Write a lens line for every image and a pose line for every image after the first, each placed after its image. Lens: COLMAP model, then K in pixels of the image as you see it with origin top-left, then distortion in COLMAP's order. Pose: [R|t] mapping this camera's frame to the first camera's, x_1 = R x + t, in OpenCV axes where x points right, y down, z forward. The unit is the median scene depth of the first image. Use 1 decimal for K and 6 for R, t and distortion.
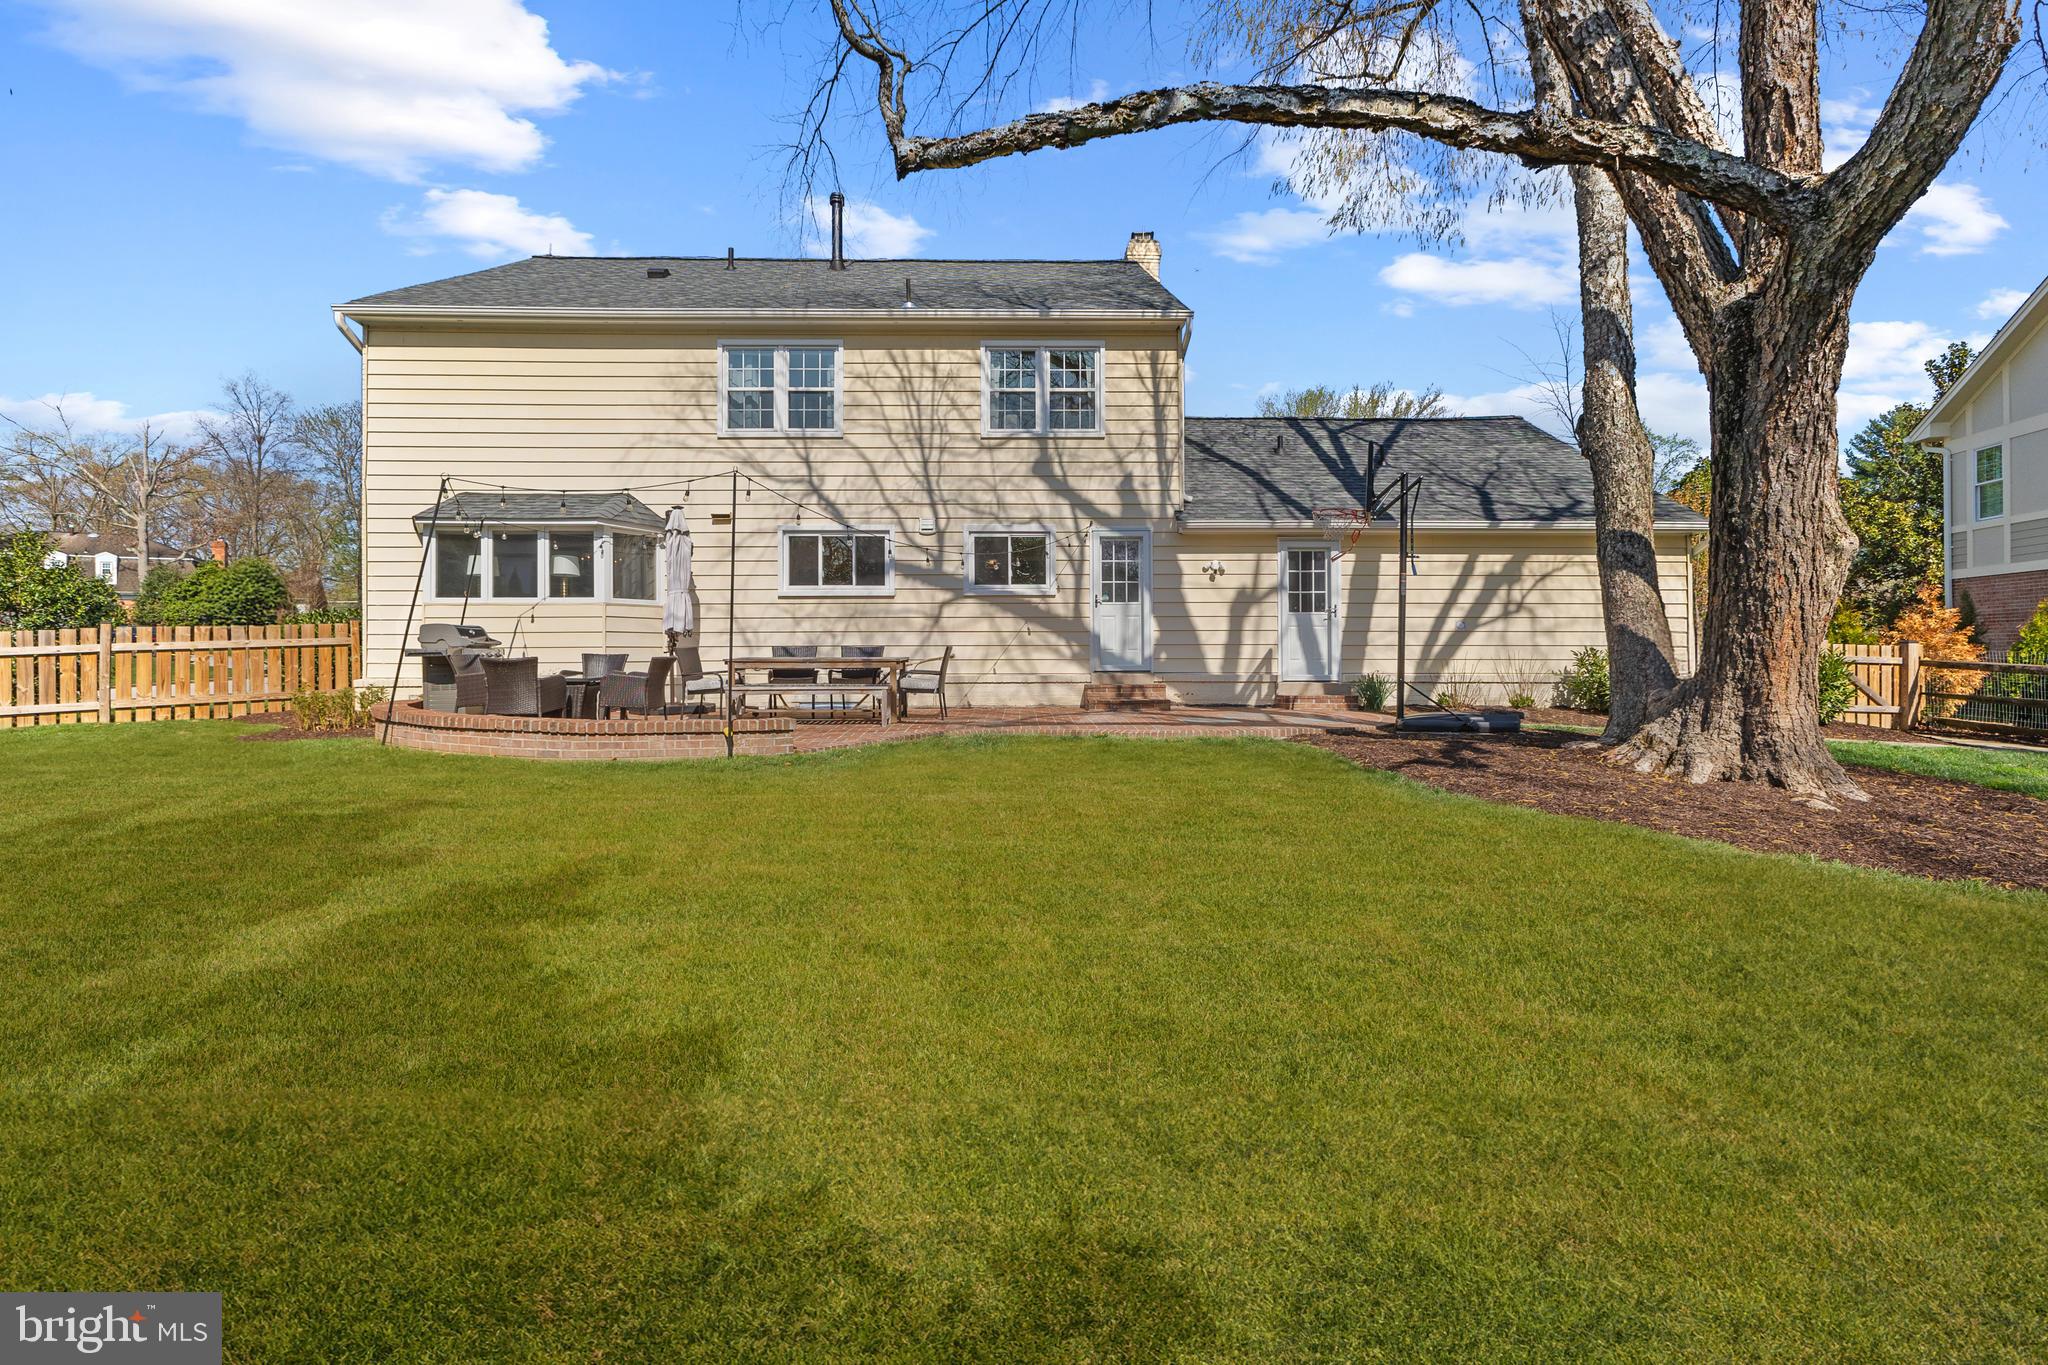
lens RADIAL K [[893.7, 0, 1031.9], [0, 893.7, 672.9], [0, 0, 1]] dist [0.007368, -0.000017]
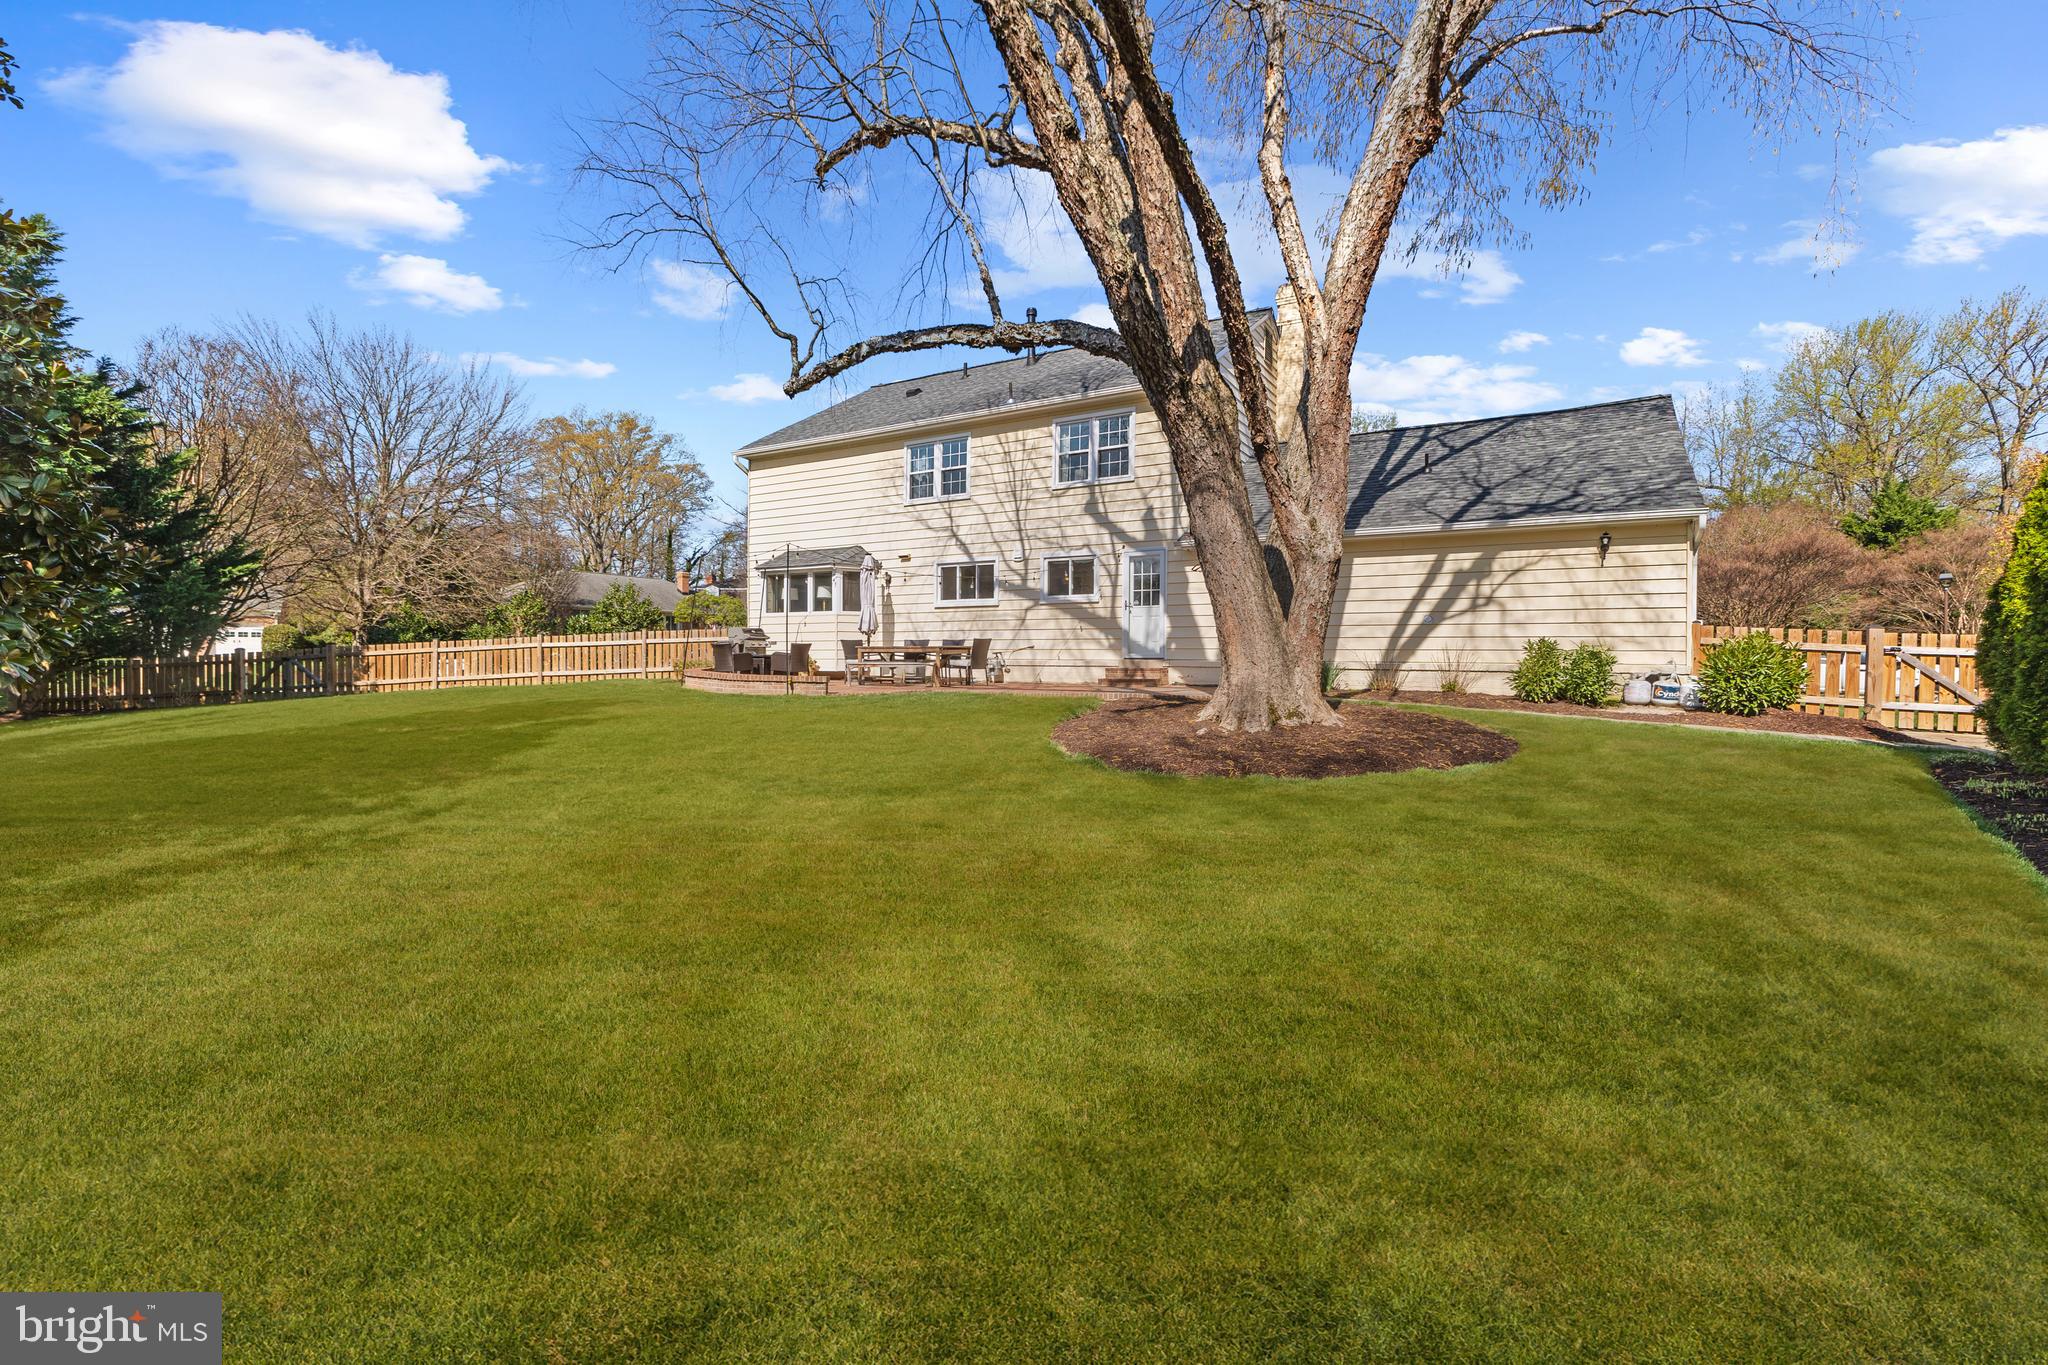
lens RADIAL K [[893.7, 0, 1011.4], [0, 893.7, 681.8], [0, 0, 1]] dist [0.007368, -0.000017]
pose [[0.842865, 0.021274, -0.537705, 0.642486], [-0.017619, 0.999774, 0.011938, 0.020150], [0.537837, -0.000588, 0.843049, -0.205558]]
